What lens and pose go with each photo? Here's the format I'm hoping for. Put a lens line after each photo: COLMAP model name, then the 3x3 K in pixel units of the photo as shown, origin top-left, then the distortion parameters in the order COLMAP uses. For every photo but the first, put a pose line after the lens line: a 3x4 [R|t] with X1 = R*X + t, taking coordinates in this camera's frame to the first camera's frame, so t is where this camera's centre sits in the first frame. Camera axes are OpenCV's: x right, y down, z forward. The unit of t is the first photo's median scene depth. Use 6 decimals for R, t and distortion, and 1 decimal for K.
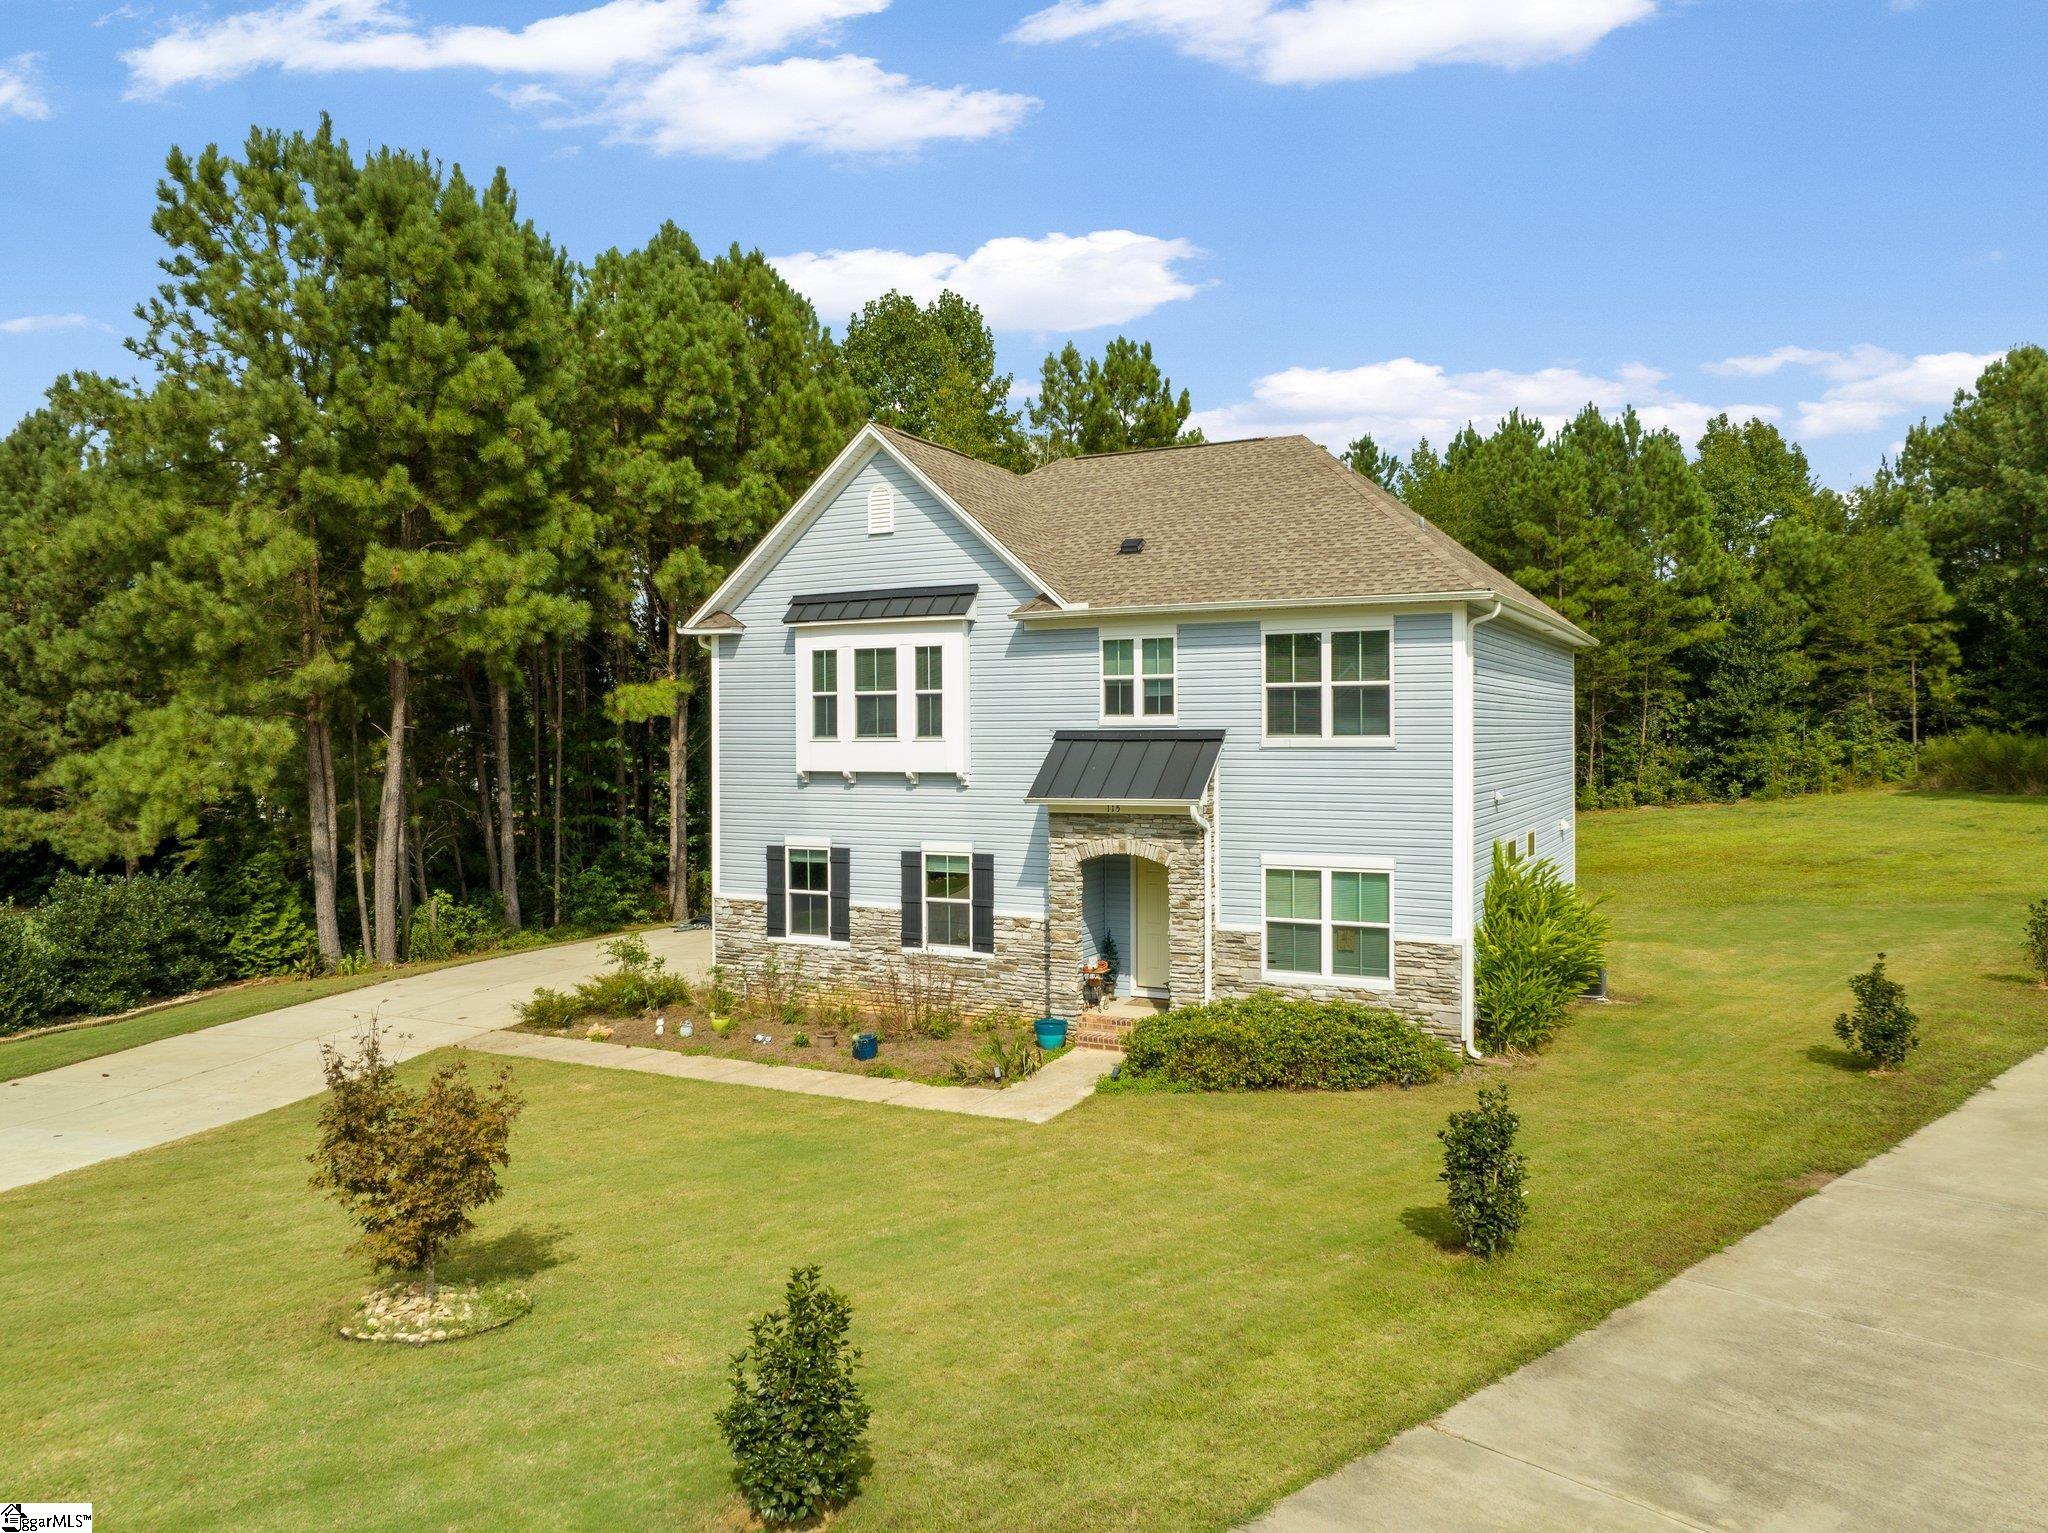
lens RADIAL K [[1445.1, 0, 1018.2], [0, 1445.1, 728.8], [0, 0, 1]] dist [-0.034495, 0.001532]
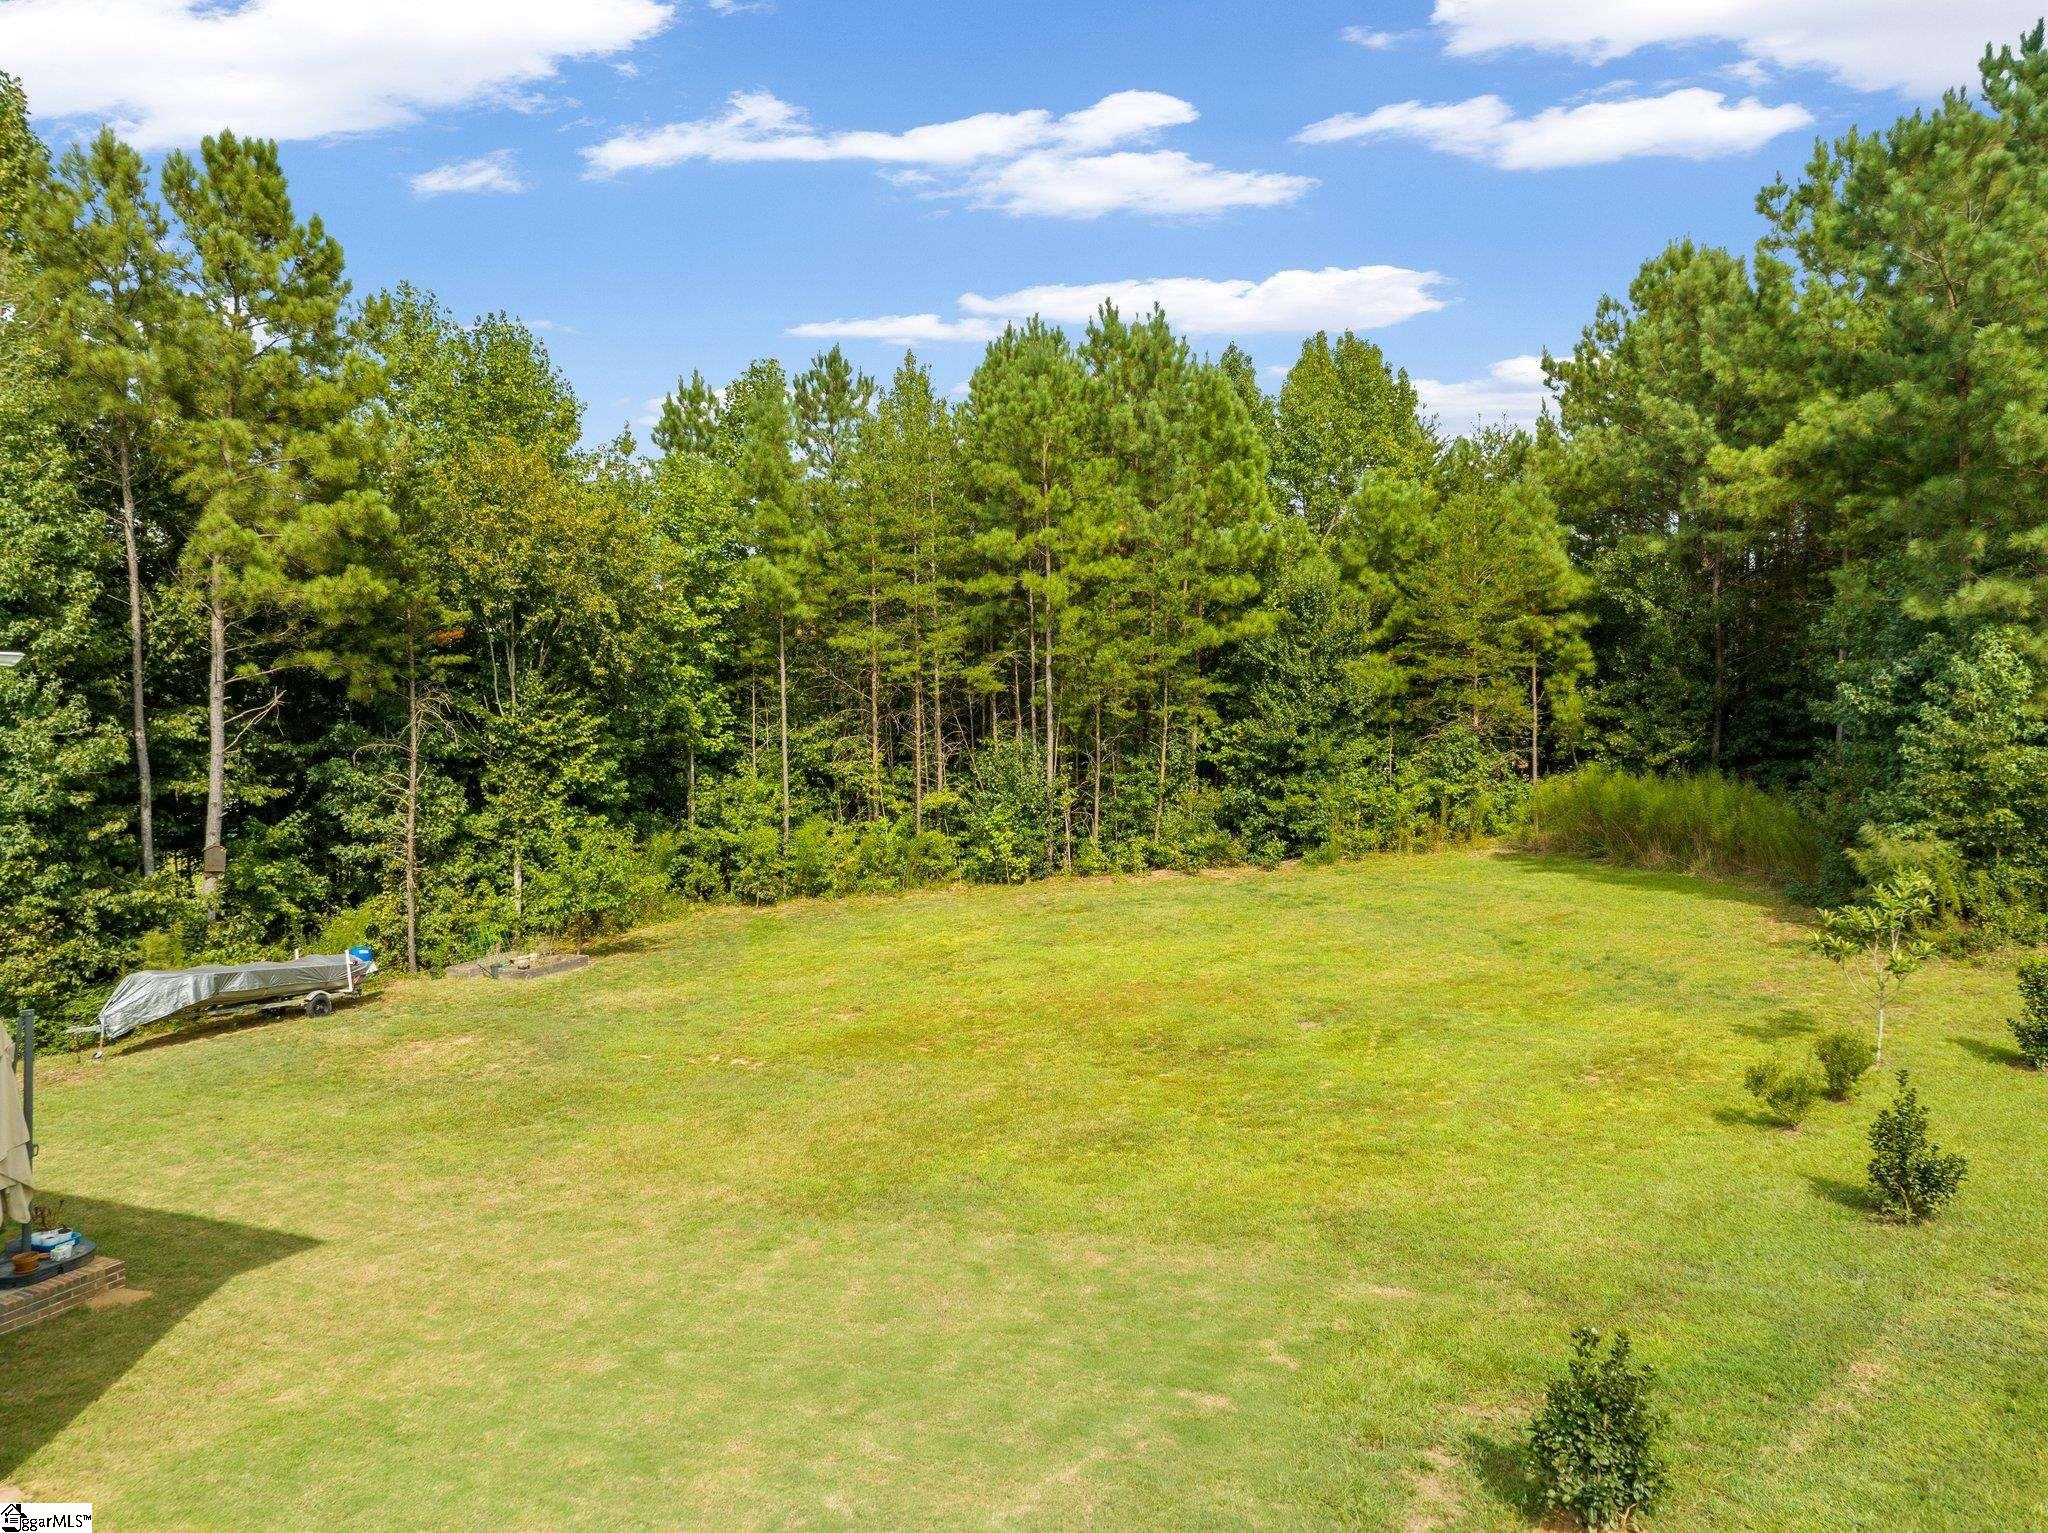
lens RADIAL K [[1440.4, 0, 1024.0], [0, 1440.4, 766.5], [0, 0, 1]] dist [-0.036445, 0.005133]
pose [[0.993112, -0.002453, 0.117142, 0.746788], [-0.001879, 0.999319, 0.036860, -0.061608], [-0.117153, -0.036826, 0.992431, 0.796904]]
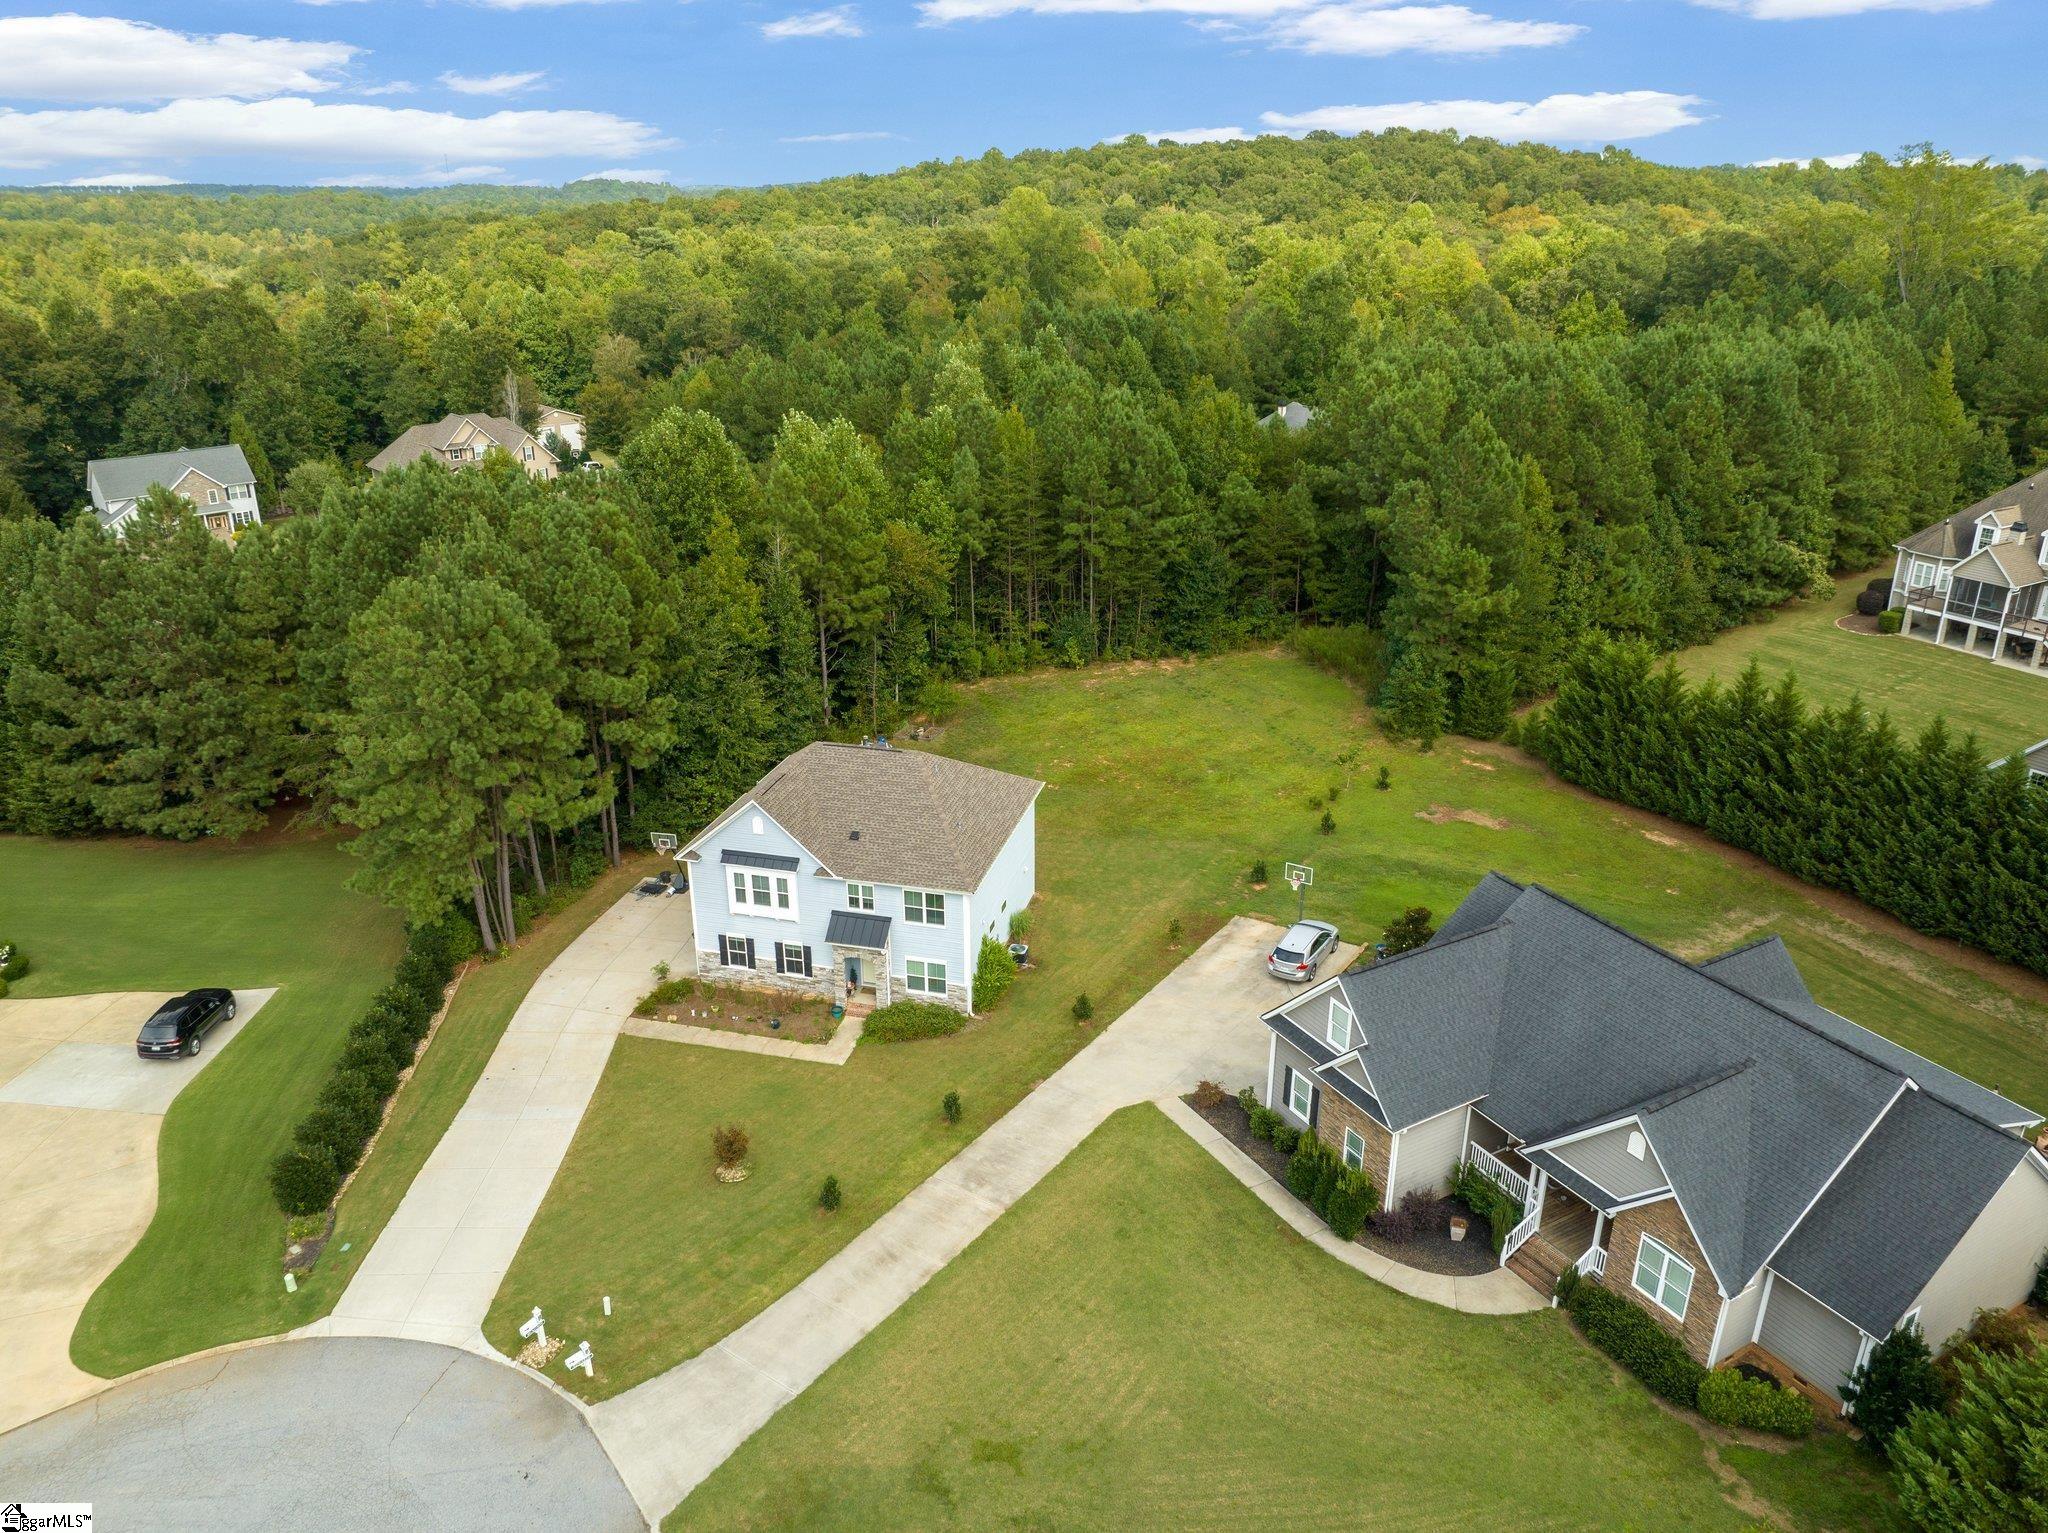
lens RADIAL K [[1440.4, 0, 1024.0], [0, 1440.4, 766.5], [0, 0, 1]] dist [-0.036445, 0.005133]
pose [[0.973832, -0.083208, 0.211488, -0.166108], [-0.001447, 0.928277, 0.371887, -1.210059], [-0.227263, -0.362461, 0.903866, -1.411564]]
